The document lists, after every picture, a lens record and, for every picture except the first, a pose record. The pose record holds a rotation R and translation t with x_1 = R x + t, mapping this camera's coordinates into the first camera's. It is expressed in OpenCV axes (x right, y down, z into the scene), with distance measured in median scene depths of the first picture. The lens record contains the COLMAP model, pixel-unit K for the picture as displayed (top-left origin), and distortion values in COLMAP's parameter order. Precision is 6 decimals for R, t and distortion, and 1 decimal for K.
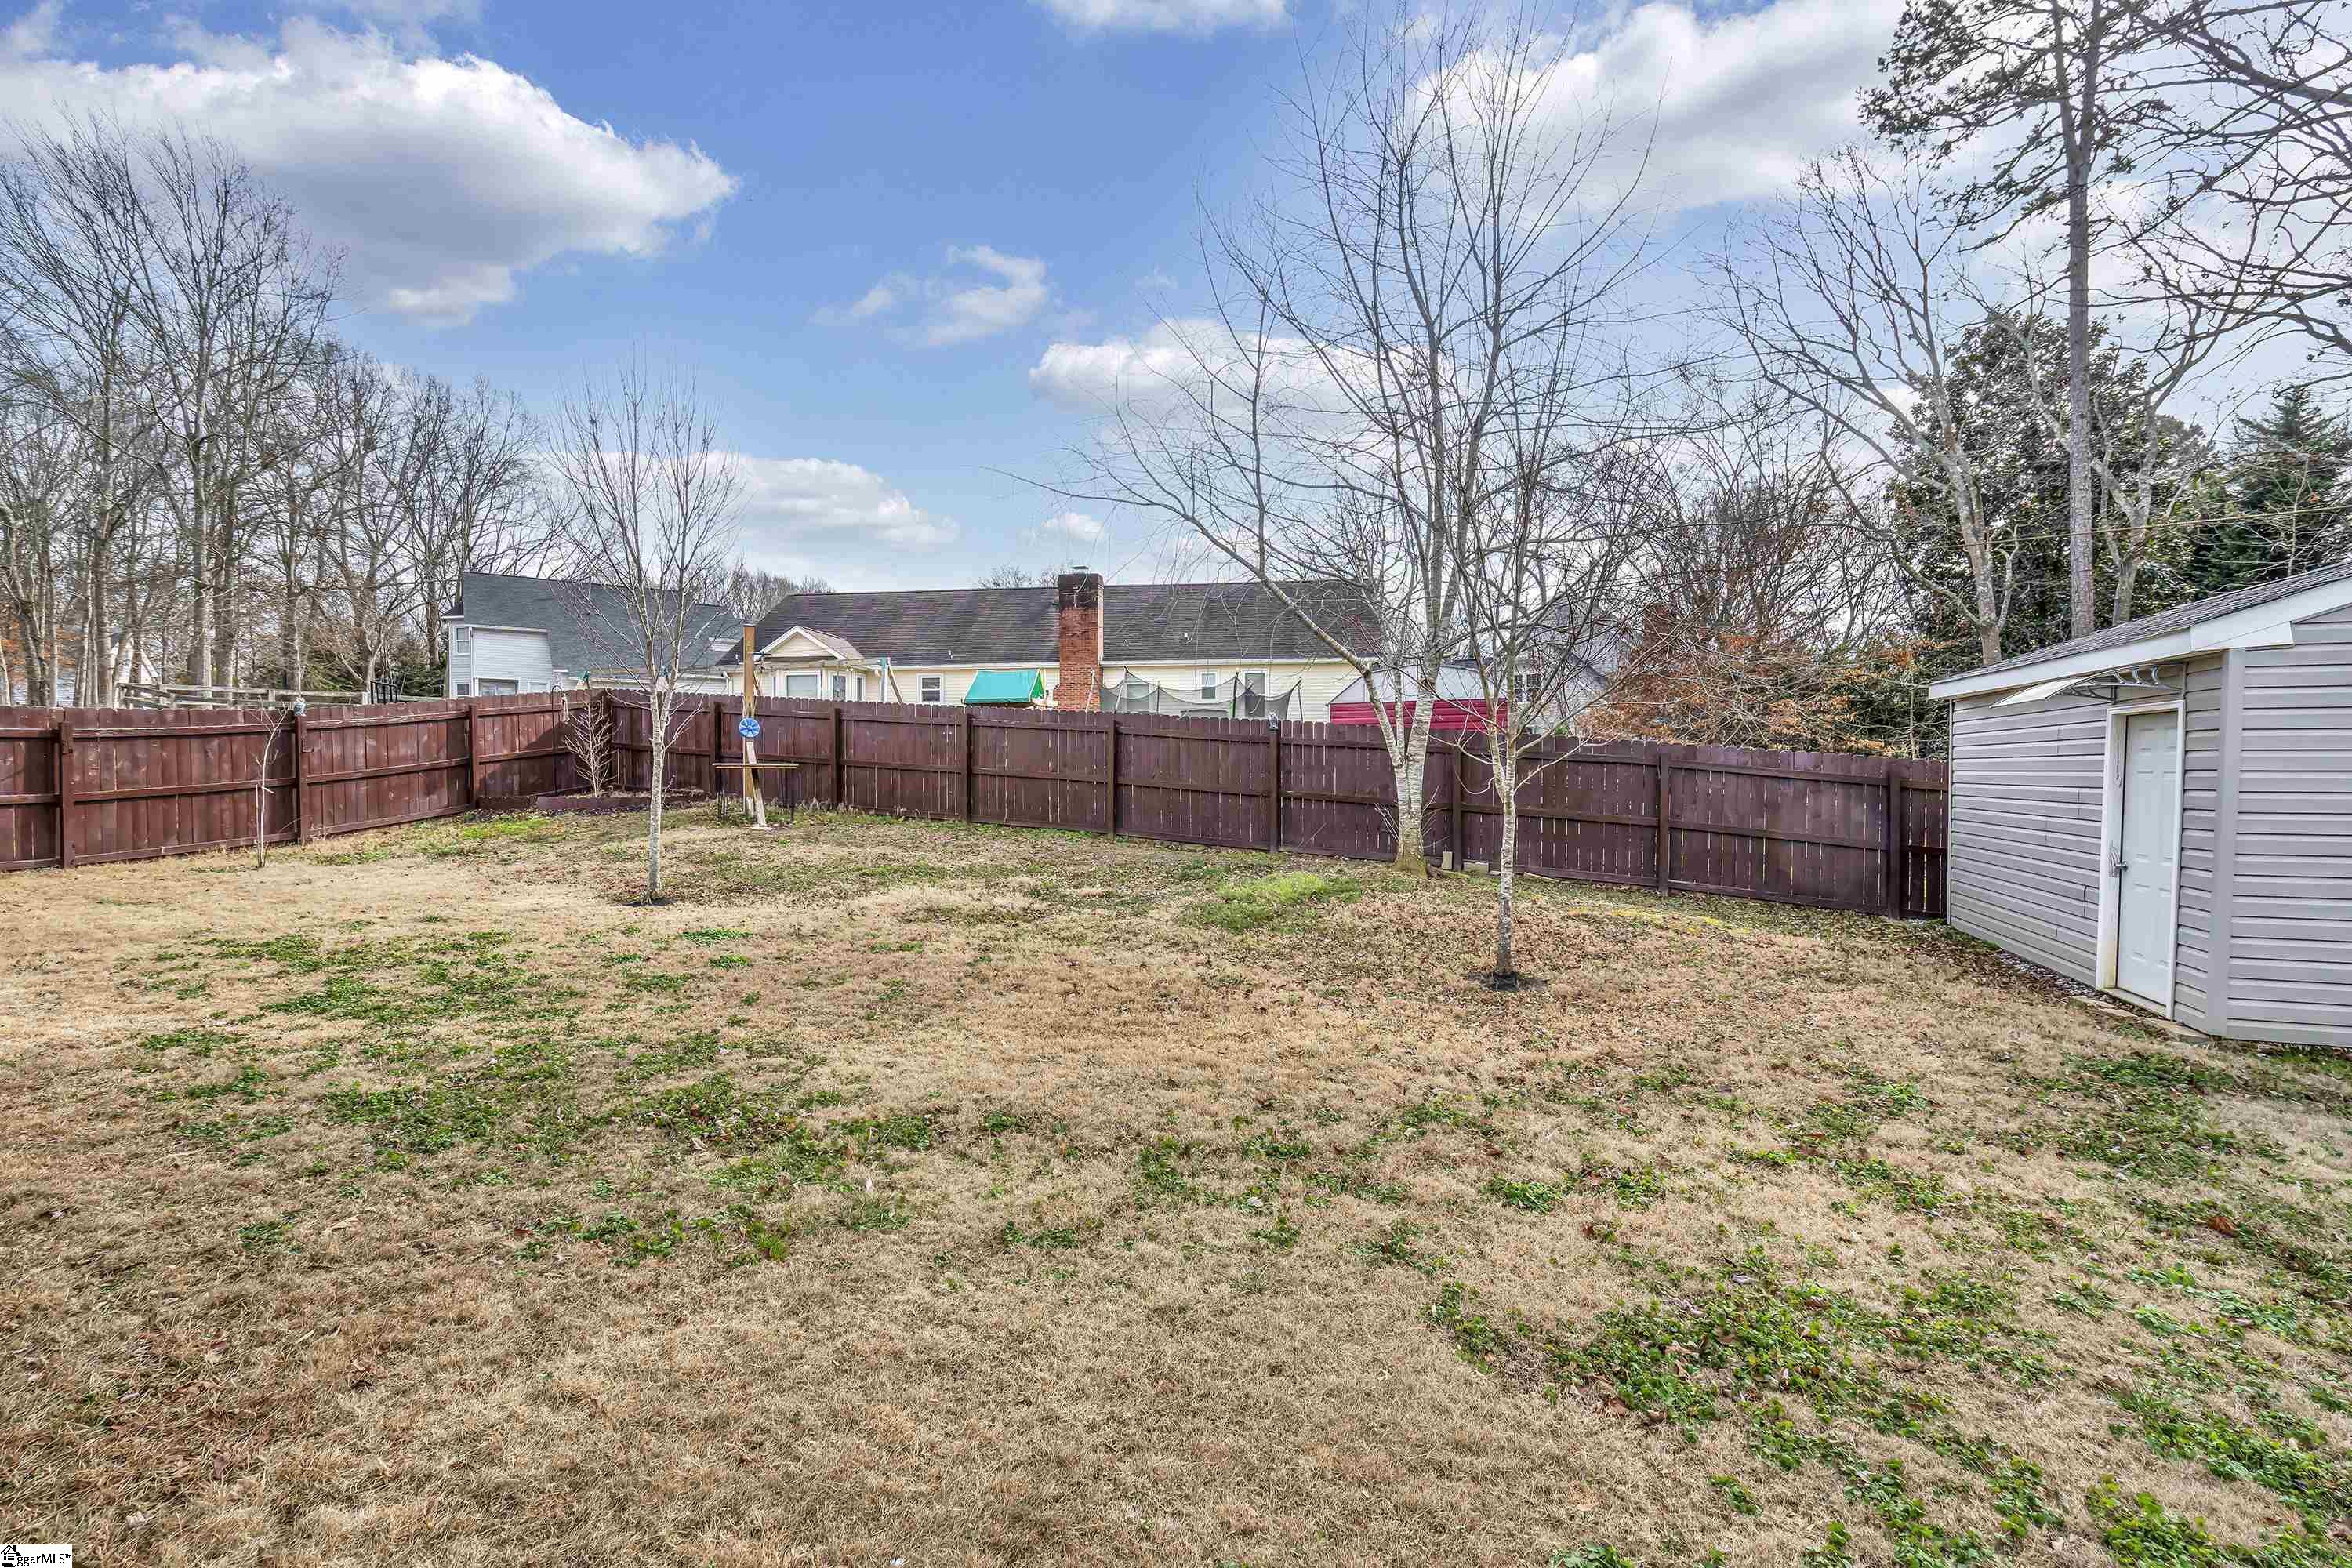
lens RADIAL K [[1031.4, 0, 1164.4], [0, 1031.4, 791.3], [0, 0, 1]] dist [-0.000214, 0.000231]
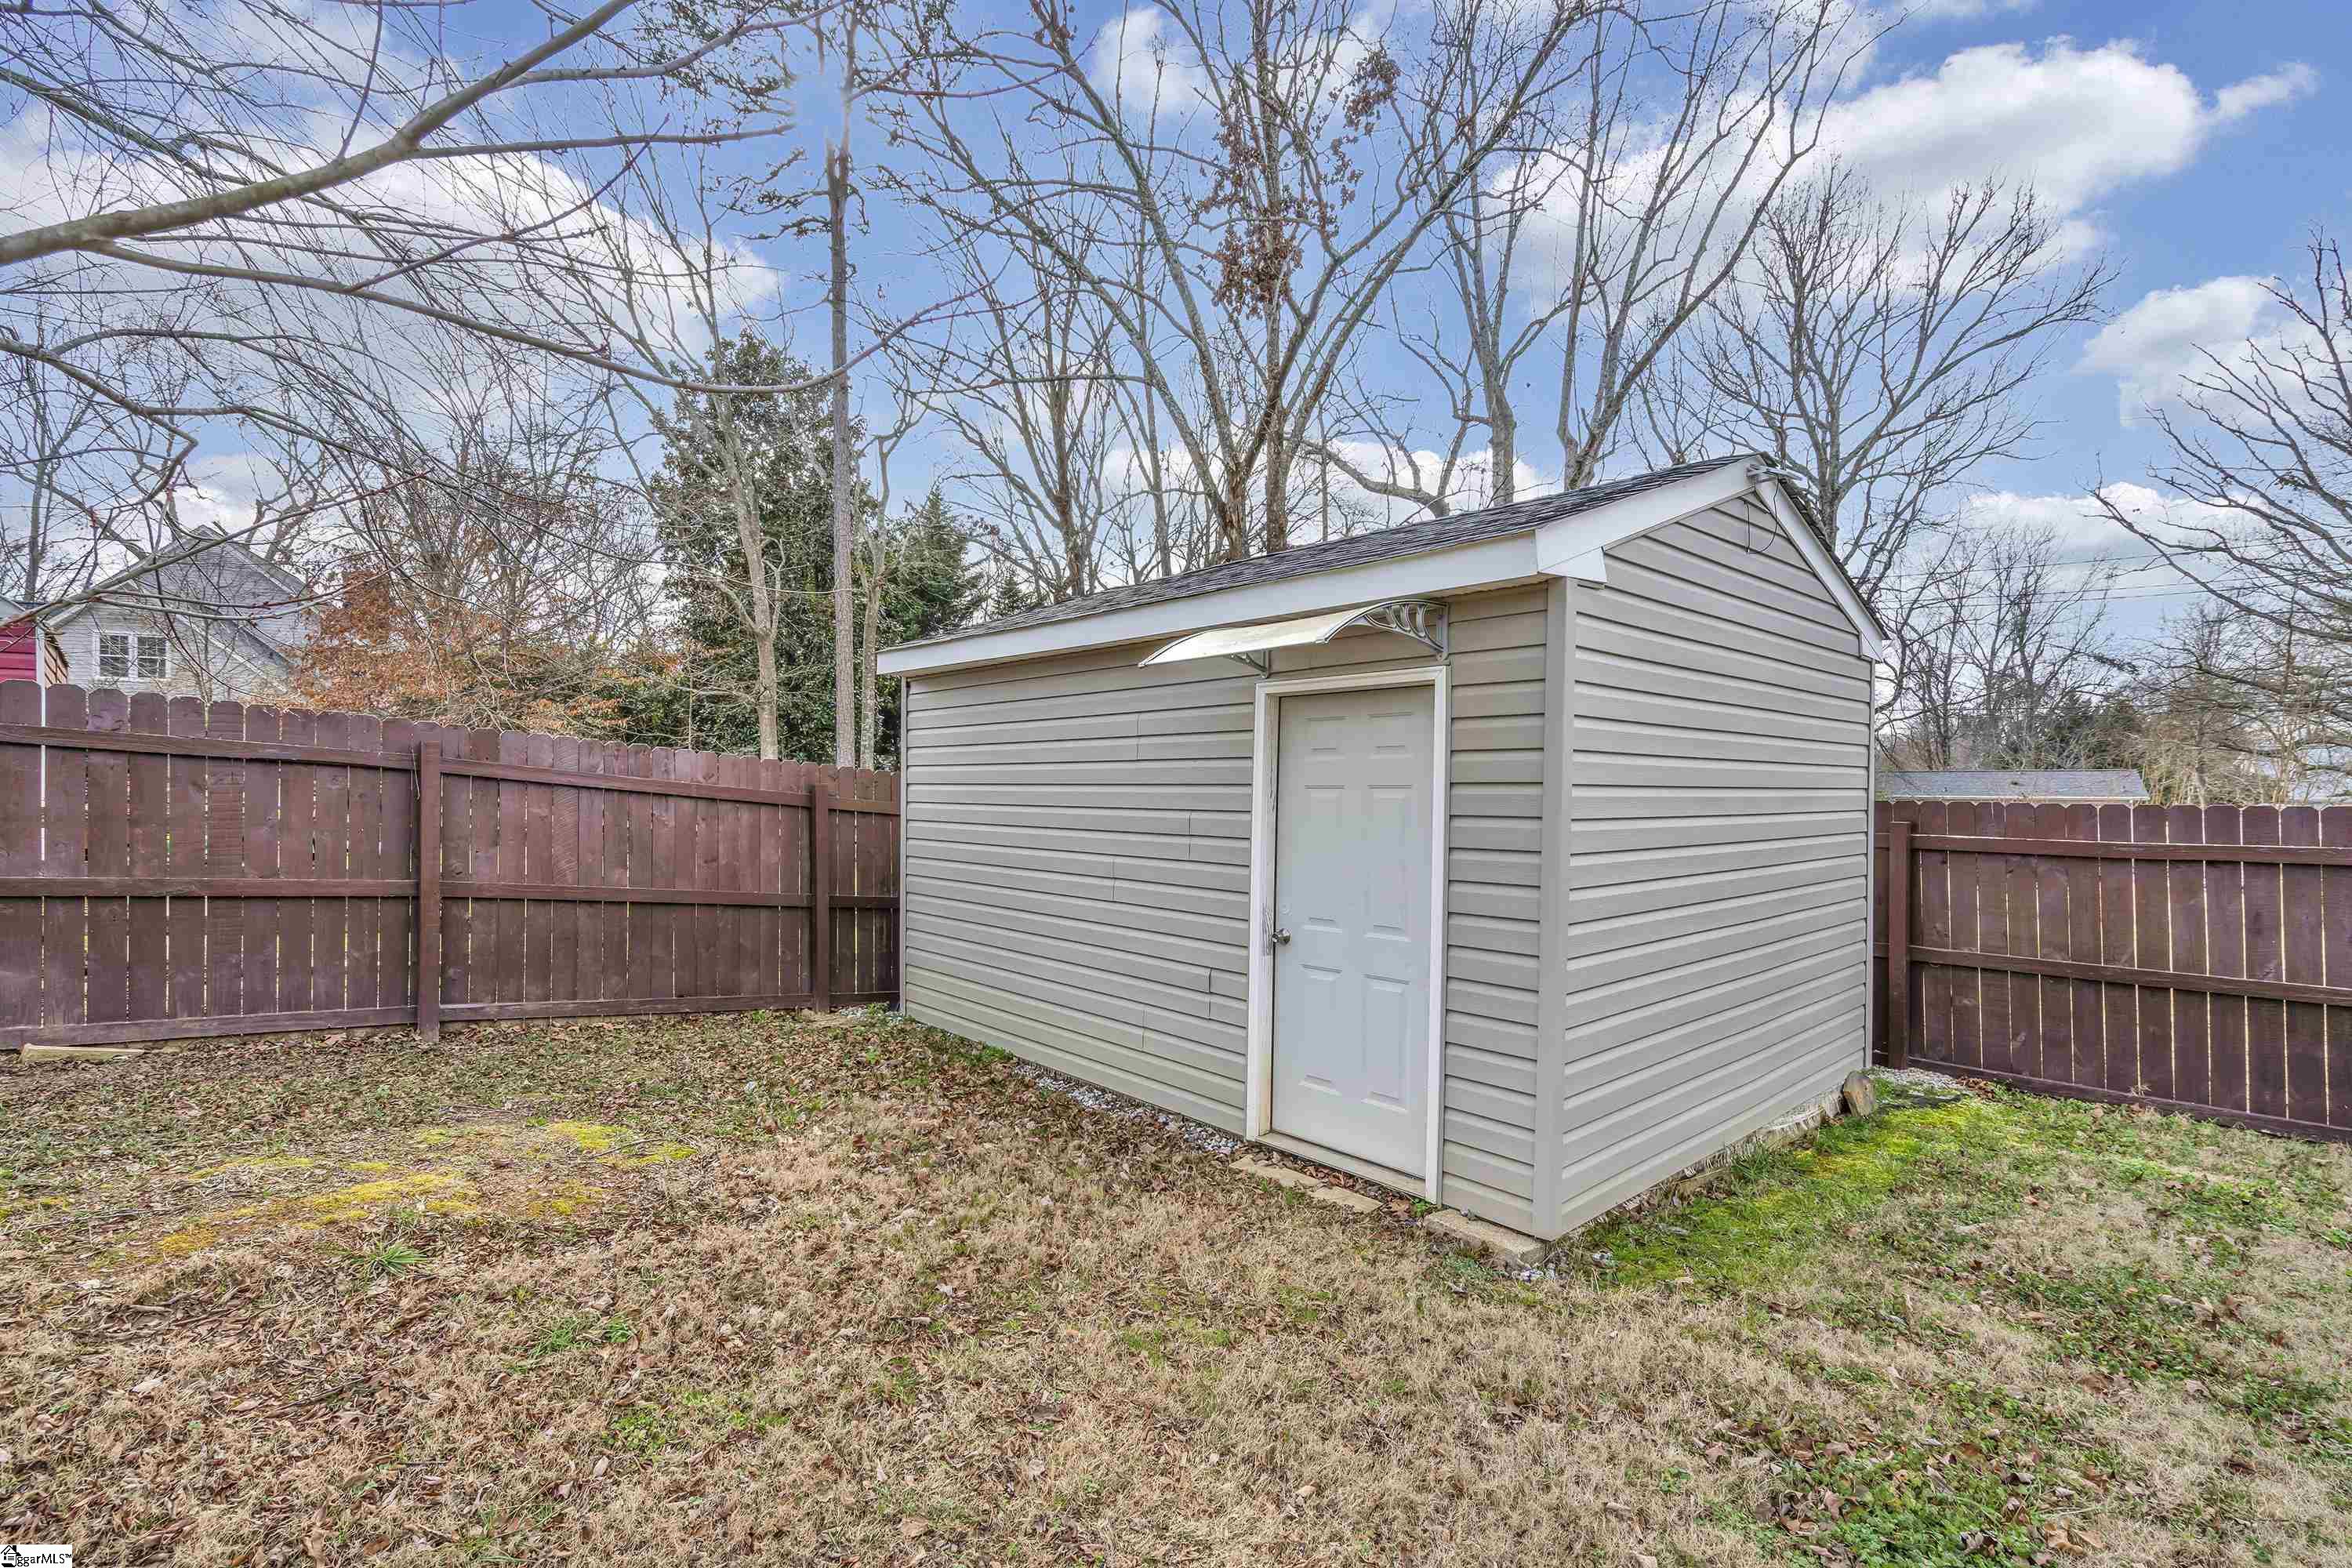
lens RADIAL K [[1041.9, 0, 1174.2], [0, 1041.9, 790.5], [0, 0, 1]] dist [0.015142, 0.000270]
pose [[0.448439, 0.002249, 0.893810, 0.185008], [0.009966, 0.999922, -0.007516, -0.006696], [-0.893758, 0.012278, 0.448382, 0.428055]]
